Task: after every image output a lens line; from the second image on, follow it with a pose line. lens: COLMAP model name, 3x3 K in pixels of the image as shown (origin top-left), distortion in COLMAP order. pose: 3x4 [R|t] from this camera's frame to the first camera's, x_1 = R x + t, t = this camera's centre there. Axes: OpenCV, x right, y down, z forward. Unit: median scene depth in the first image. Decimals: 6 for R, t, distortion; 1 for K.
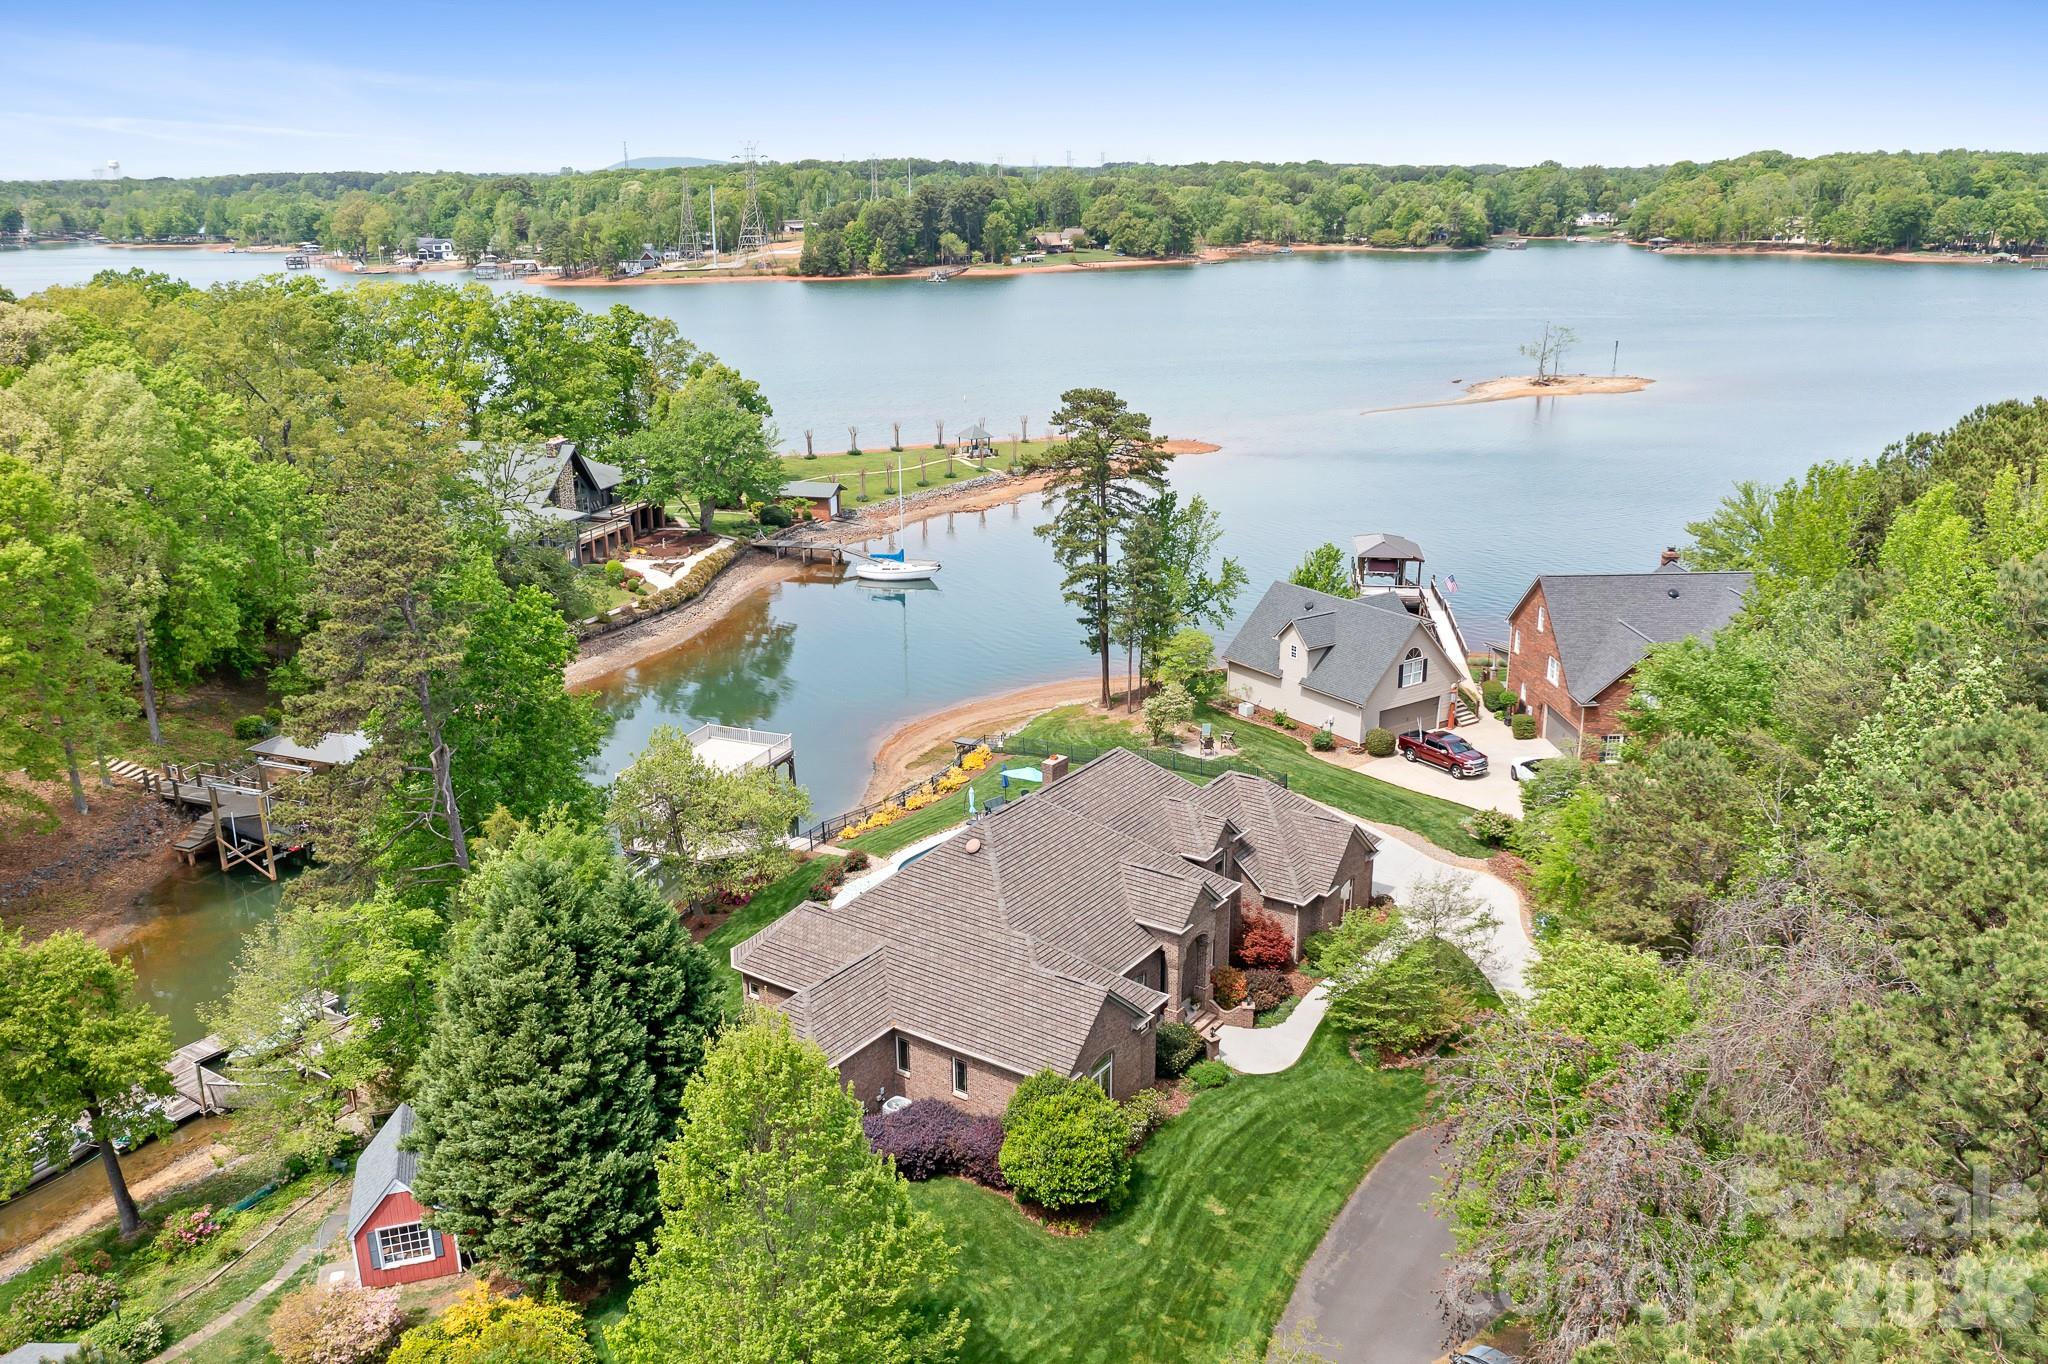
lens RADIAL K [[1598.2, 0, 1035.1], [0, 1598.2, 646.0], [0, 0, 1]] dist [-0.008888, 0.000687]
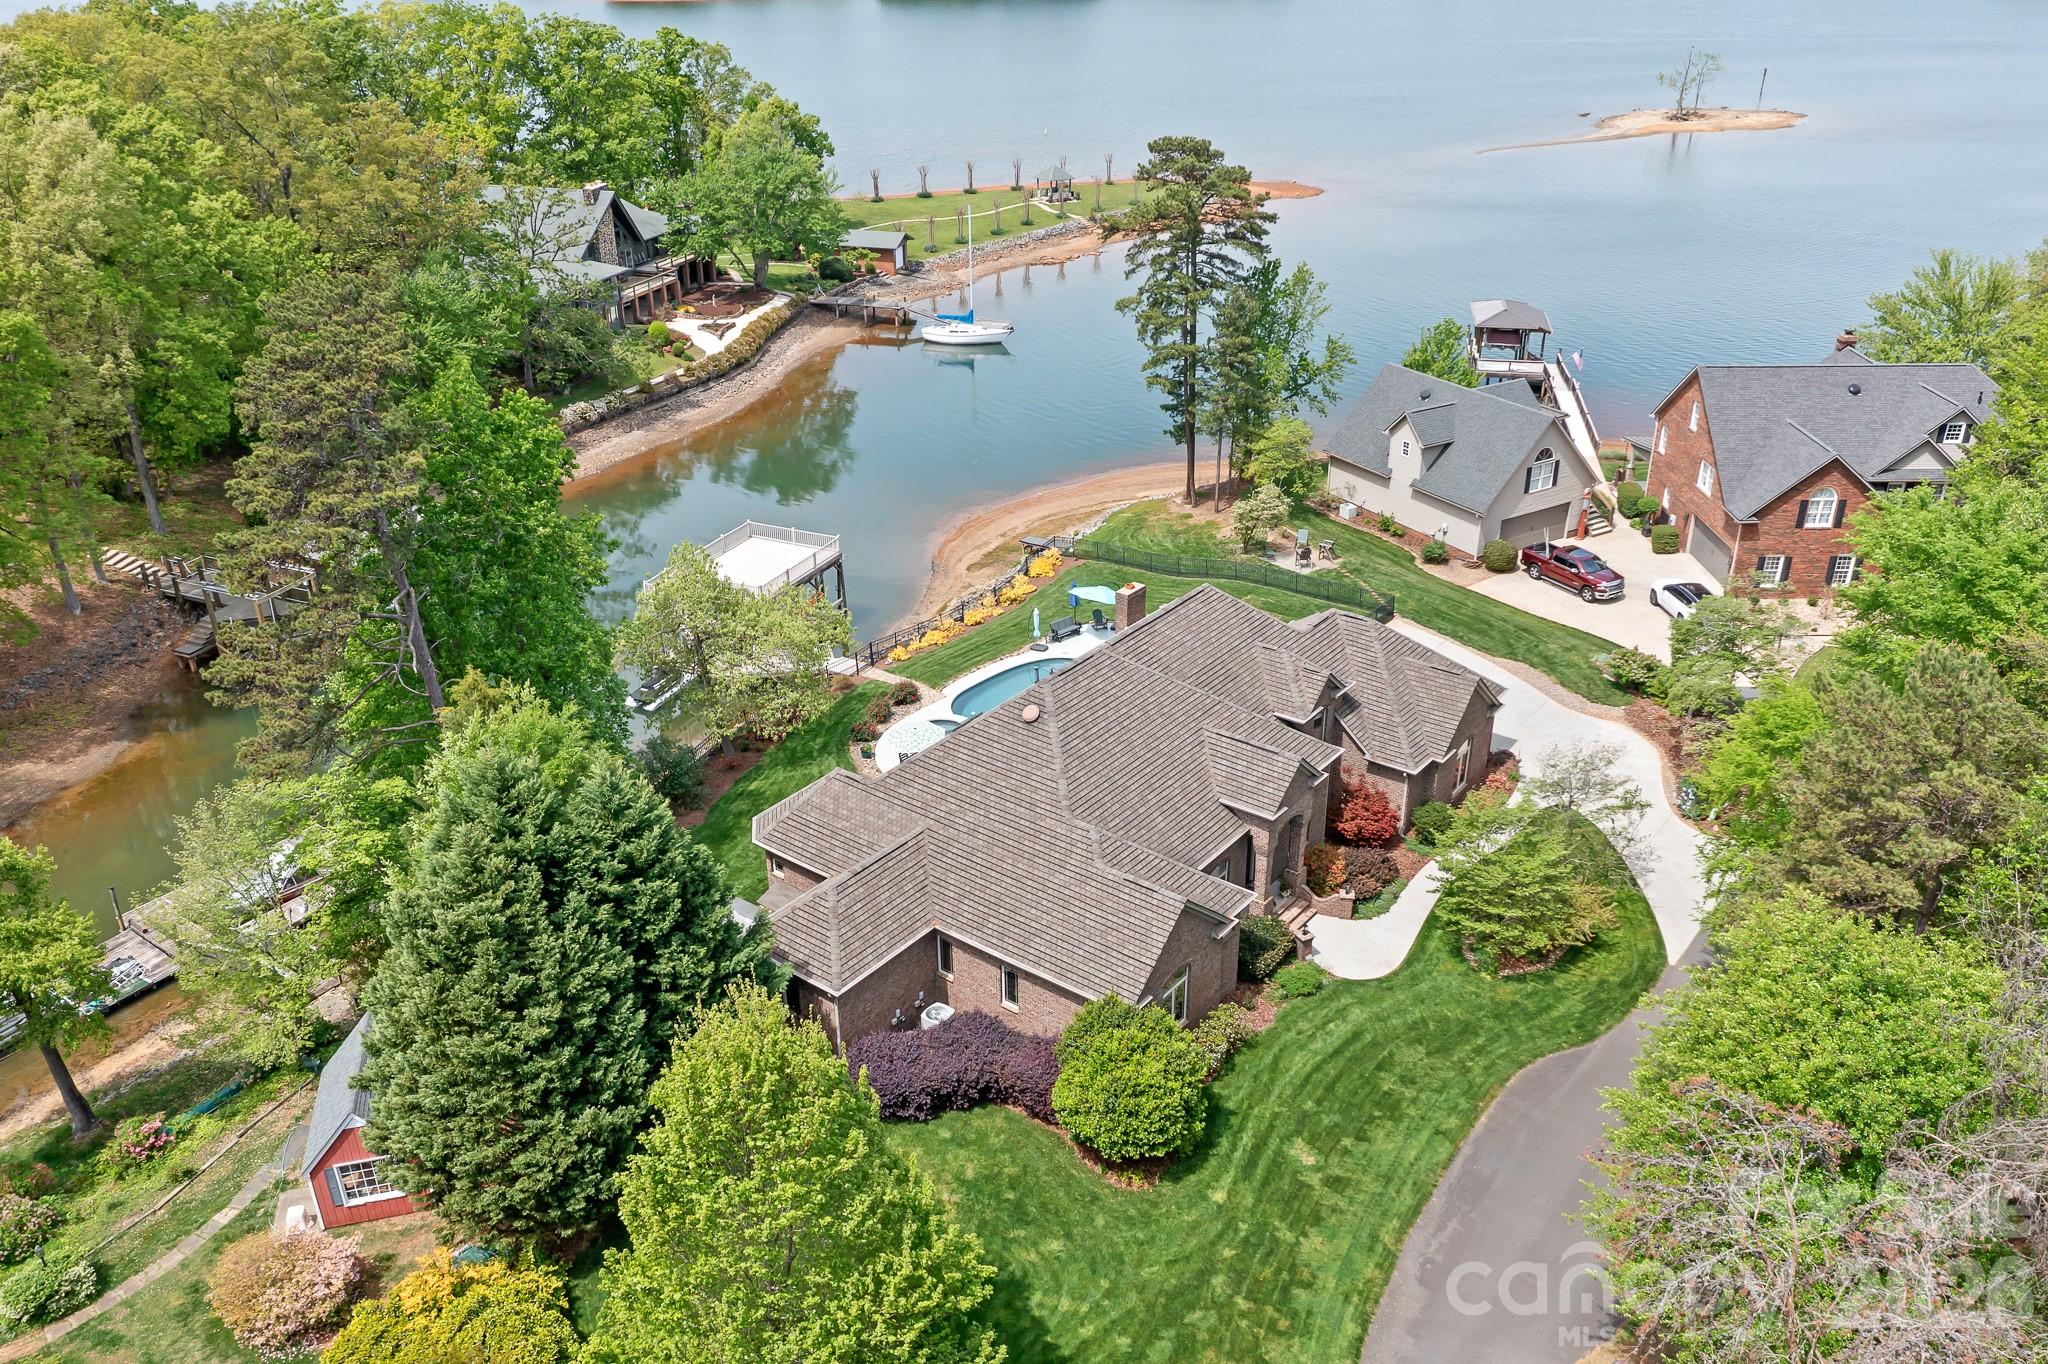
lens RADIAL K [[1598.2, 0, 1035.1], [0, 1598.2, 646.0], [0, 0, 1]] dist [-0.008888, 0.000687]
pose [[0.998604, 0.020658, -0.048605, 0.003096], [-0.012490, 0.986597, 0.162699, -0.035369], [0.051314, -0.161865, 0.985478, 0.121419]]
